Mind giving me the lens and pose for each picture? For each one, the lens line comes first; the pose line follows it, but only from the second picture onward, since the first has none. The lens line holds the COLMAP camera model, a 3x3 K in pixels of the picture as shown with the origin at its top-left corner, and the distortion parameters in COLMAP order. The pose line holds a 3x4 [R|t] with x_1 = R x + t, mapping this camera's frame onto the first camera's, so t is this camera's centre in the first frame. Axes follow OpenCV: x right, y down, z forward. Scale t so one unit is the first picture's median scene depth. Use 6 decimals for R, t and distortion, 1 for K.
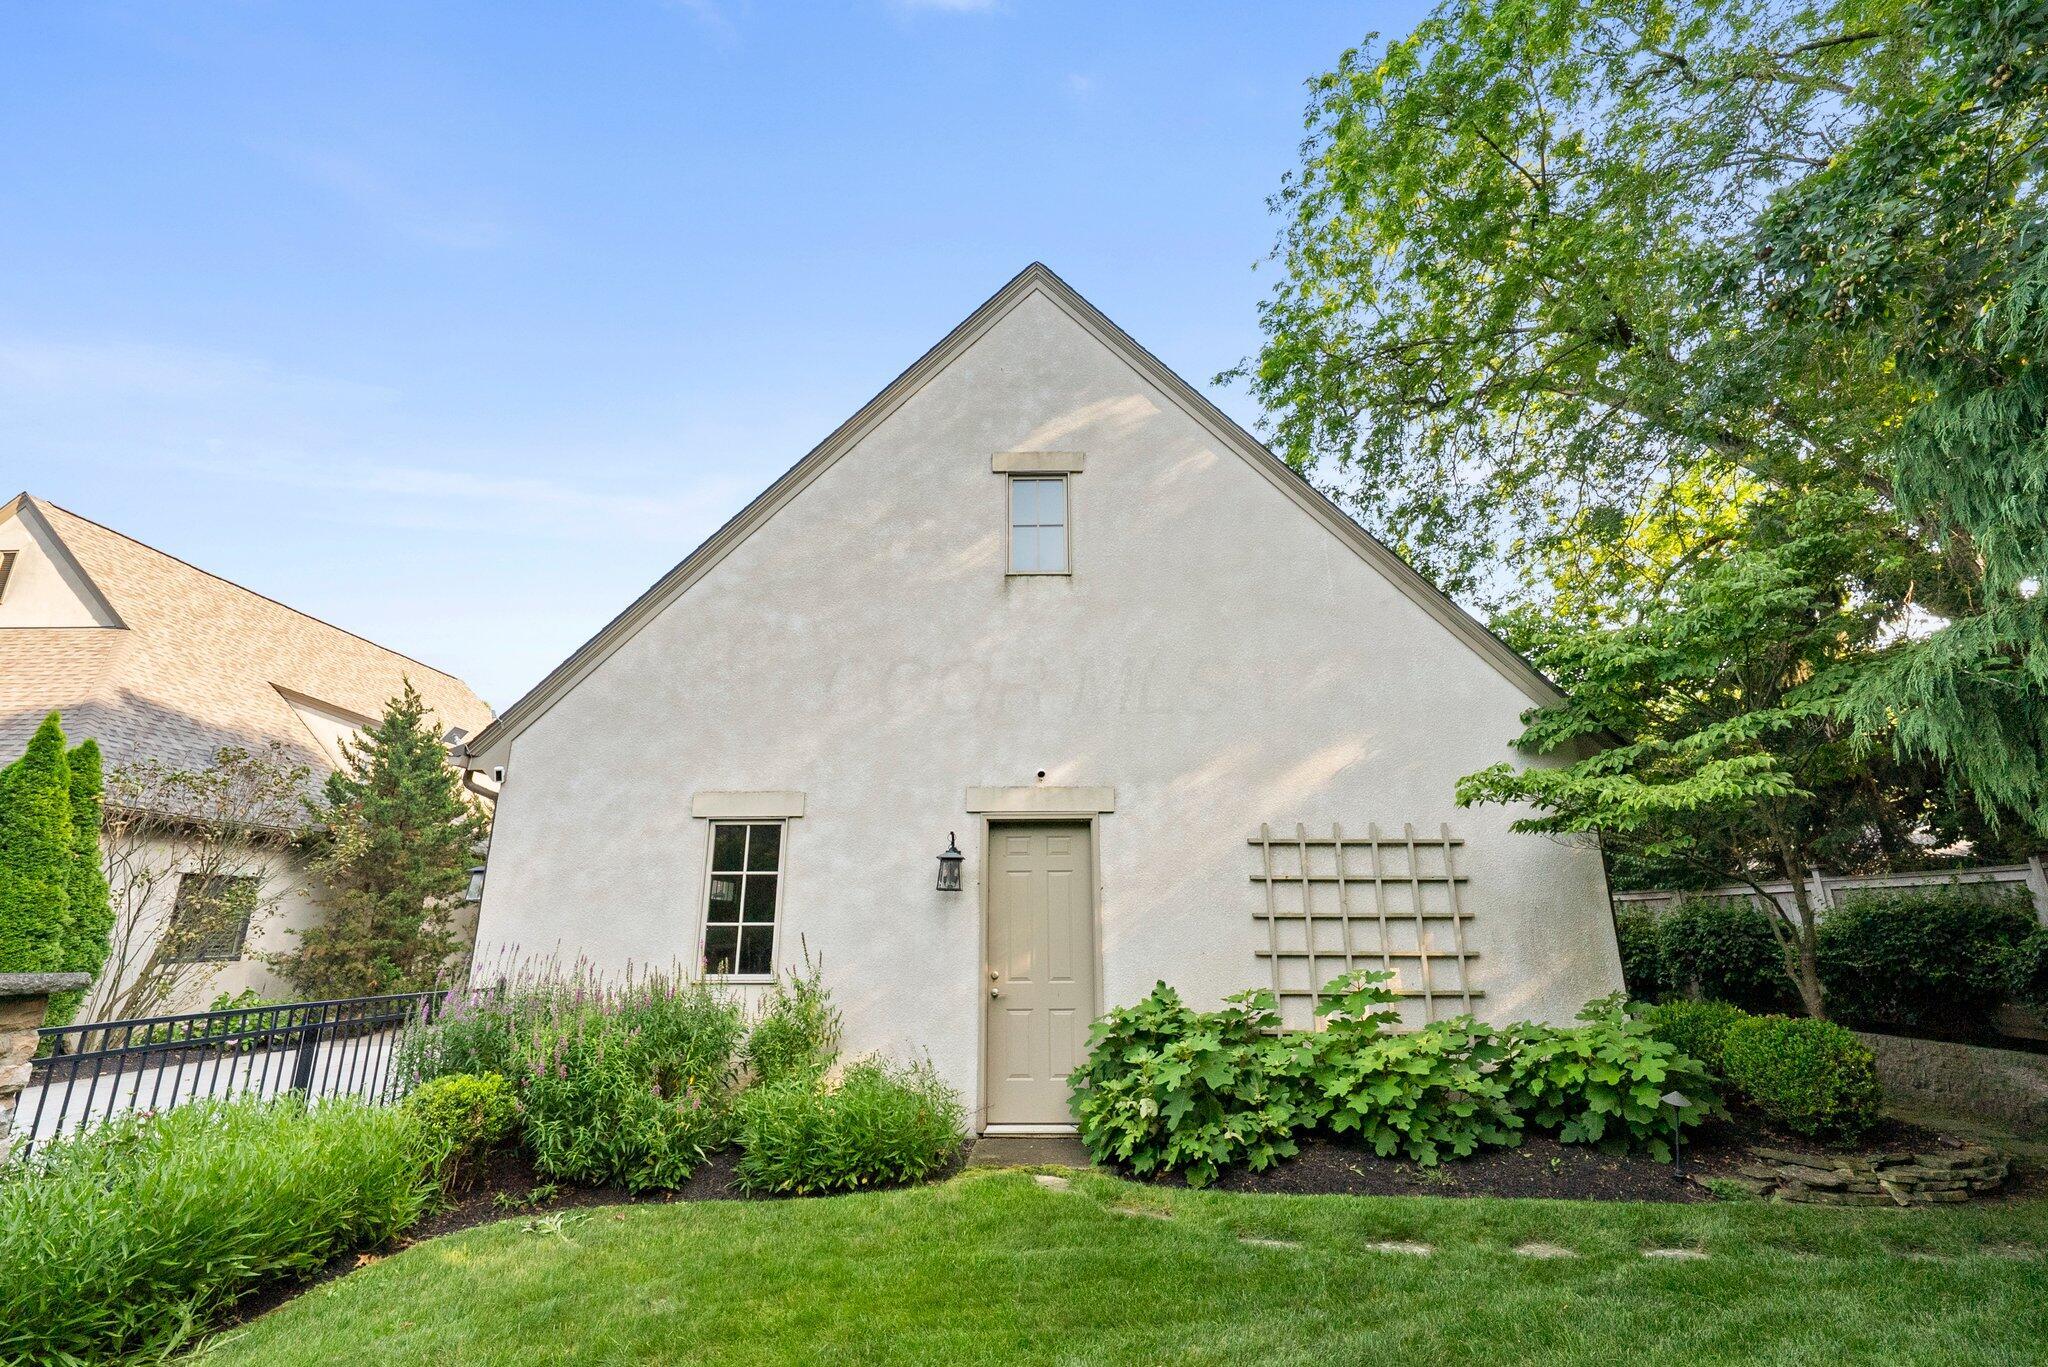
lens RADIAL K [[944.0, 0, 1025.2], [0, 944.0, 673.5], [0, 0, 1]] dist [0.002594, -0.000073]
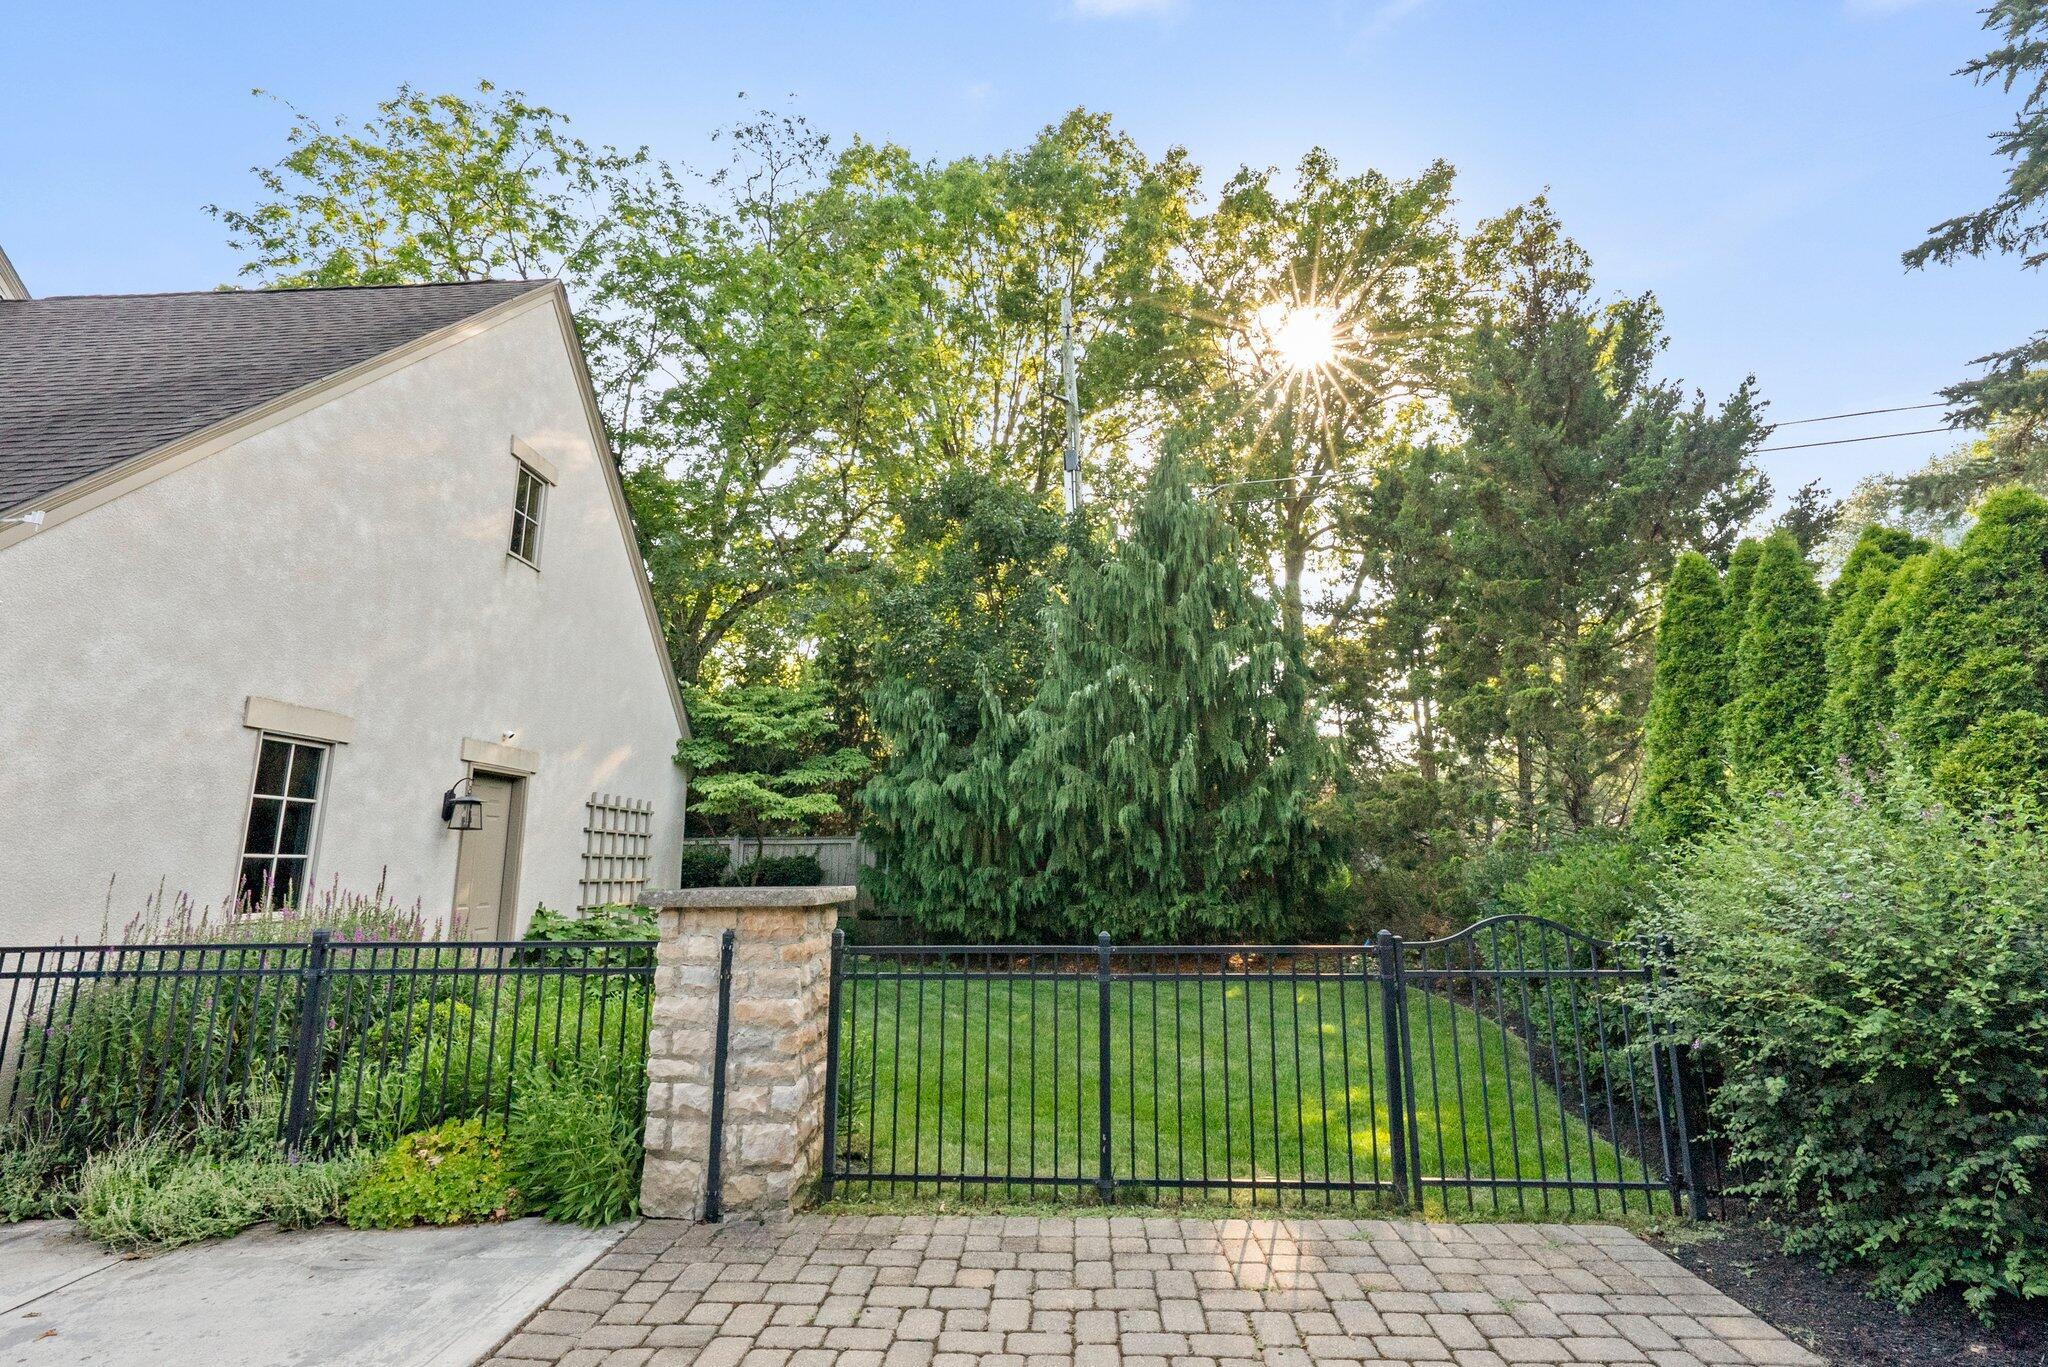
lens RADIAL K [[944.0, 0, 1025.2], [0, 944.0, 673.5], [0, 0, 1]] dist [0.002594, -0.000073]
pose [[0.018167, 0.203113, 0.978987, -1.147251], [-0.276907, 0.941870, -0.190274, 0.078478], [-0.960725, -0.267631, 0.073354, 0.304627]]
